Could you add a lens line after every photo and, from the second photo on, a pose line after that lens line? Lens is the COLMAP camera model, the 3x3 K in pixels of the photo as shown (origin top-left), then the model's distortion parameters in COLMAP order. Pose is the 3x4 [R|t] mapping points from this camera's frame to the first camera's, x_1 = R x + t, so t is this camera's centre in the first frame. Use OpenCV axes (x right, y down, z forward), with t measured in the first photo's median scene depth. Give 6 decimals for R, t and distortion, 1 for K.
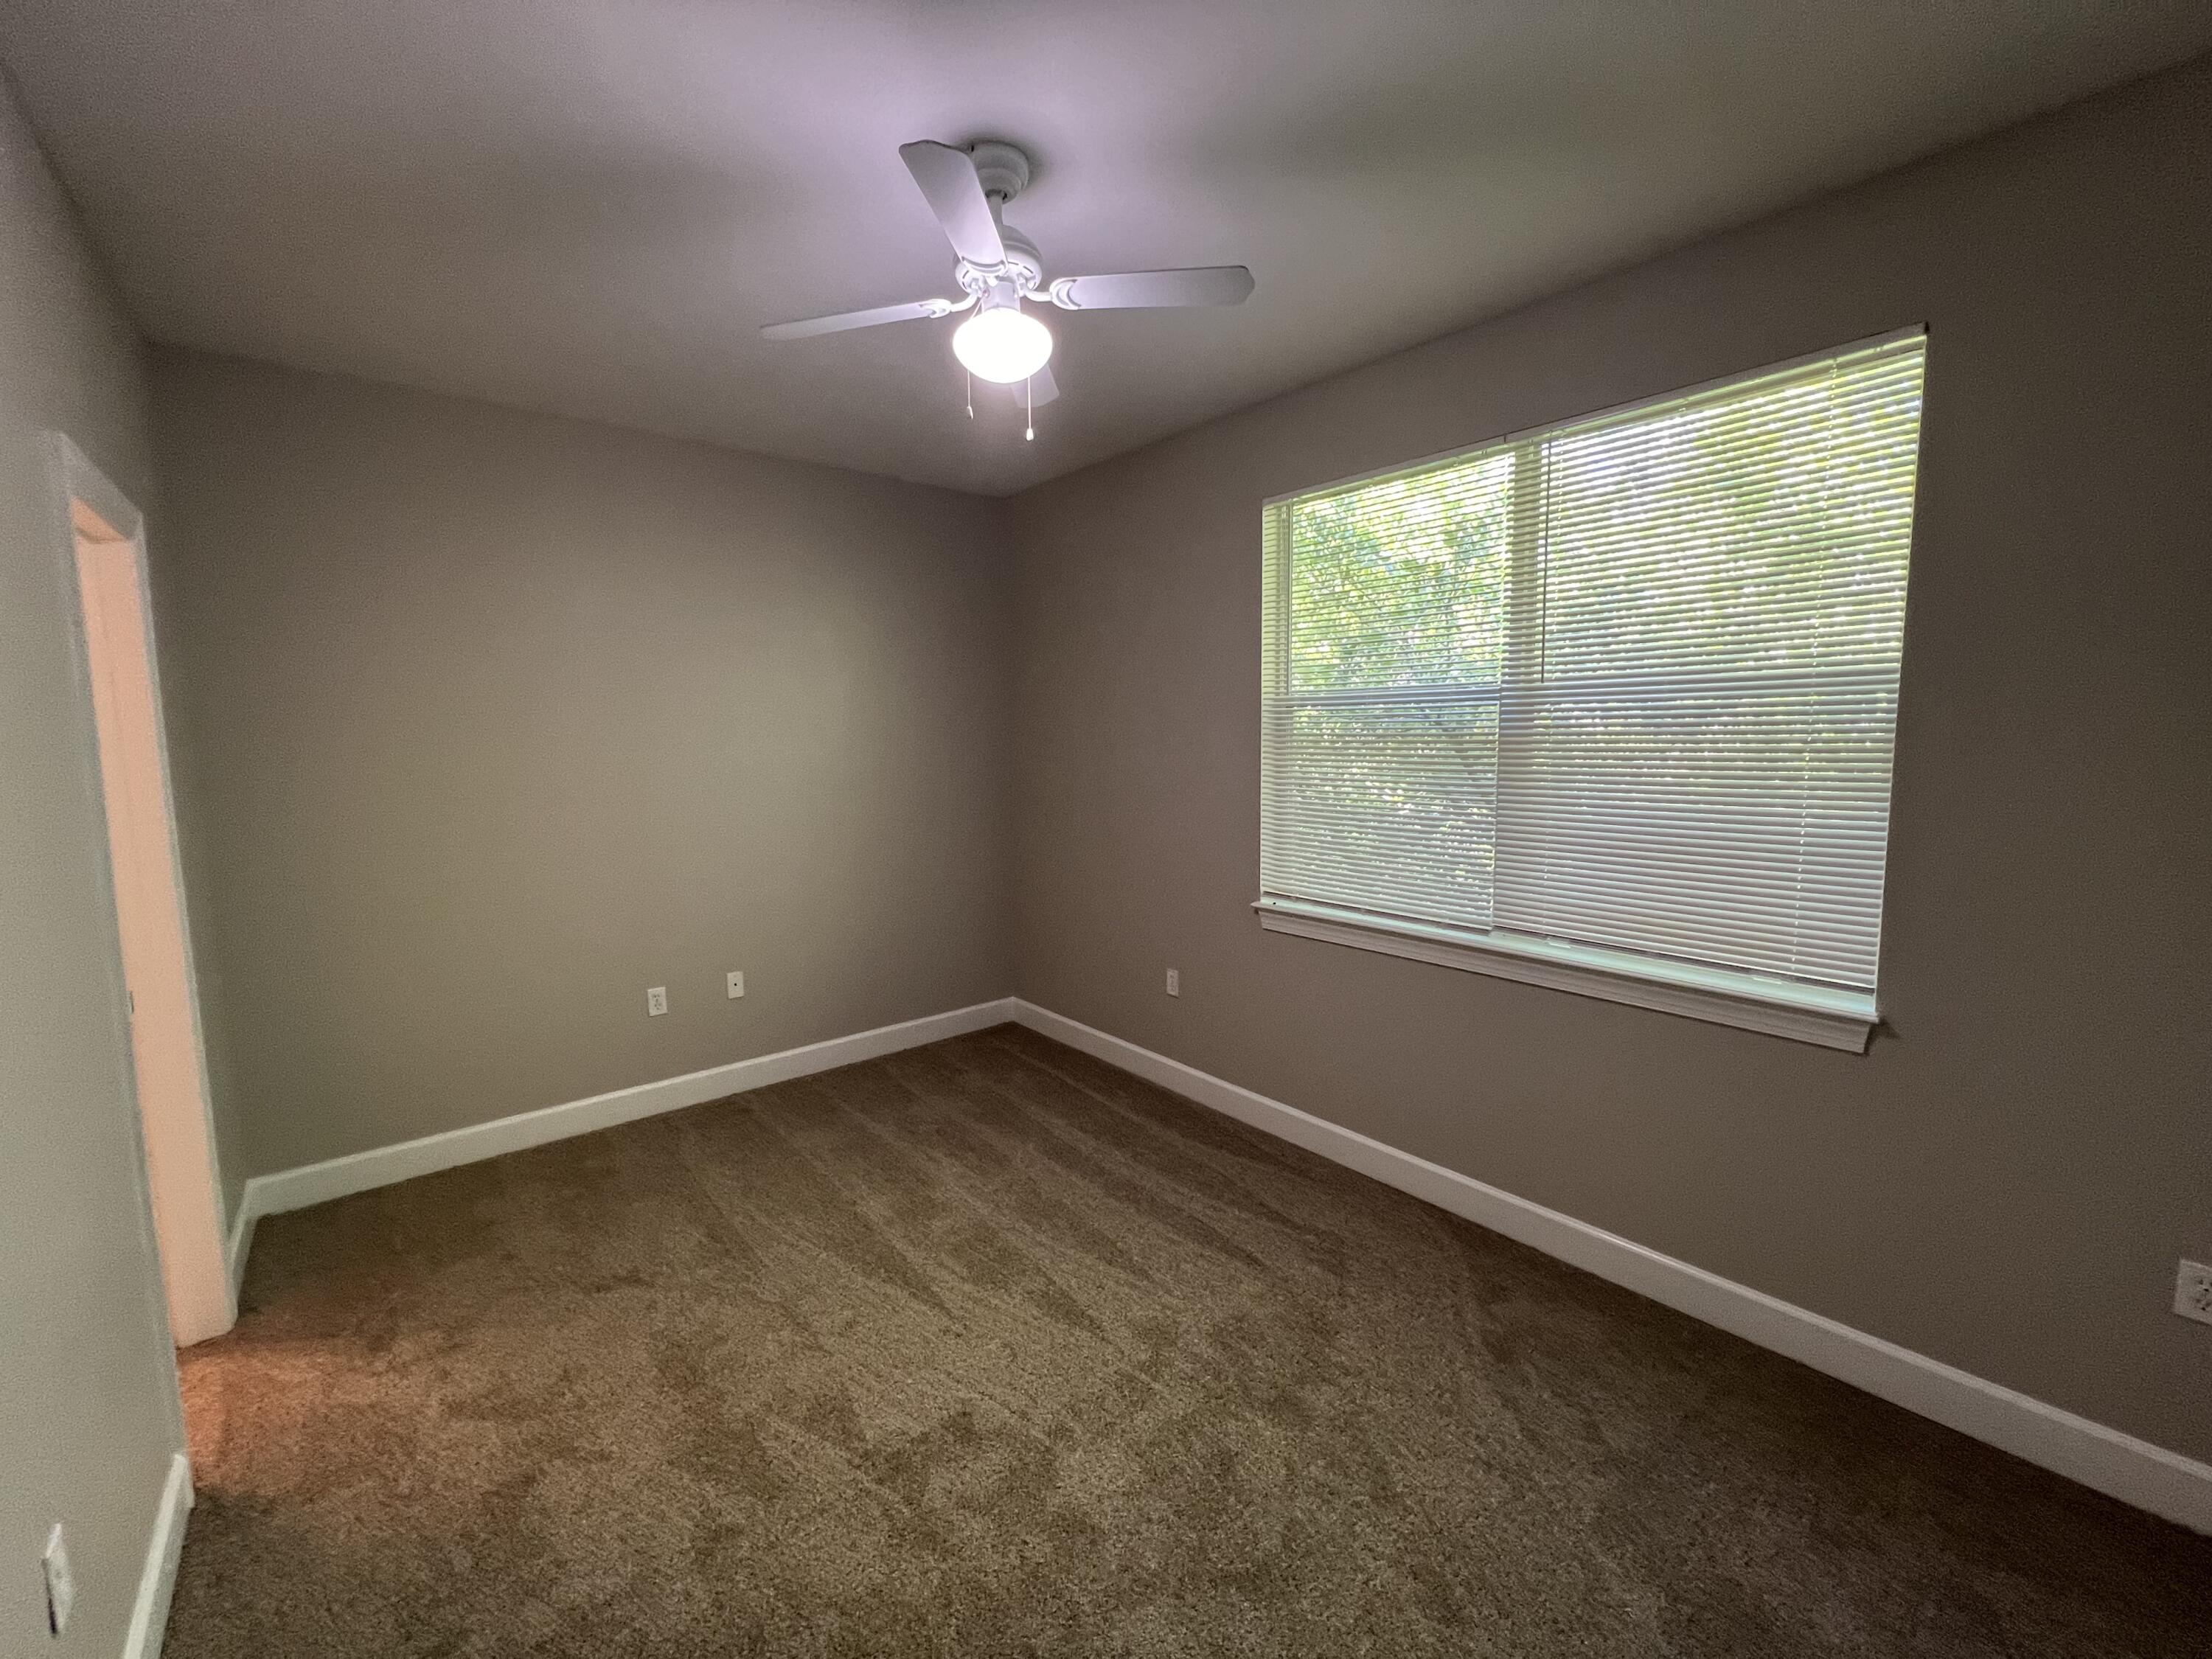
lens RADIAL K [[885.4, 0, 1100.9], [0, 885.4, 821.8], [0, 0, 1]] dist [-0.001472, 0.000118]
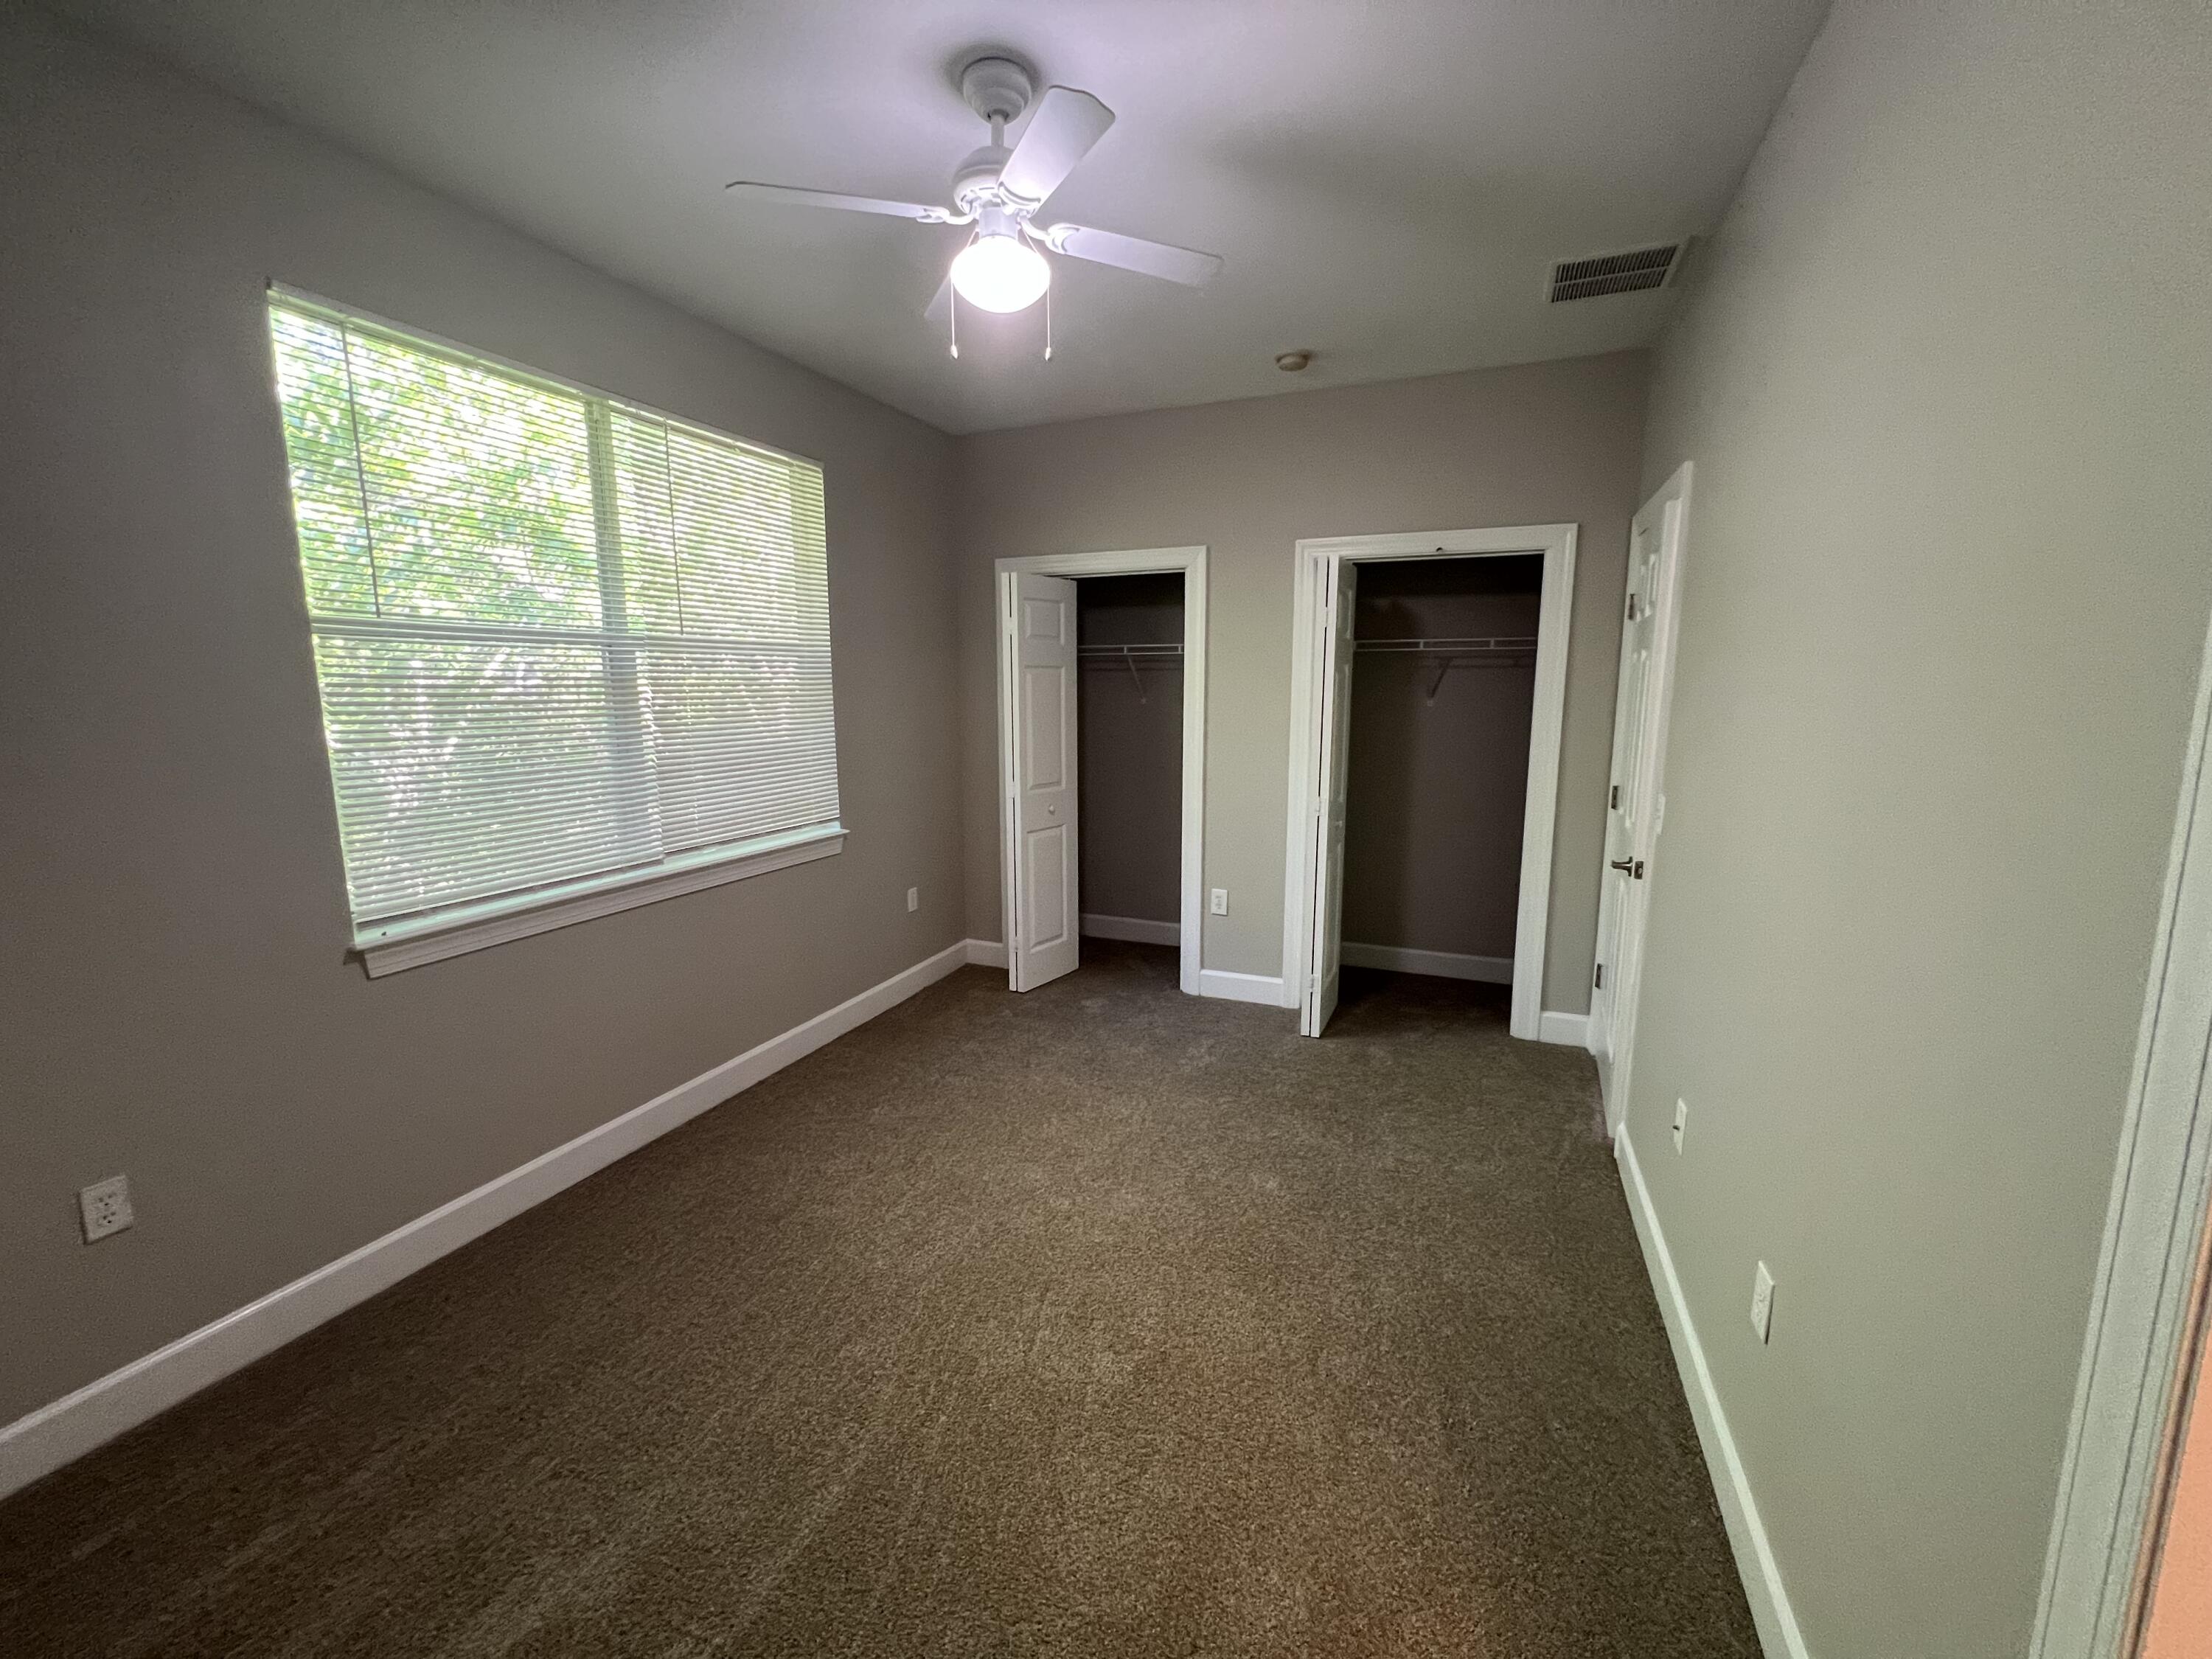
lens RADIAL K [[891.8, 0, 1102.6], [0, 891.8, 821.9], [0, 0, 1]] dist [0.002684, 0.000462]
pose [[-0.471411, -0.122336, 0.873387, -0.907142], [0.095156, 0.977495, 0.188279, -0.090940], [-0.876765, 0.171865, -0.449161, 1.181368]]
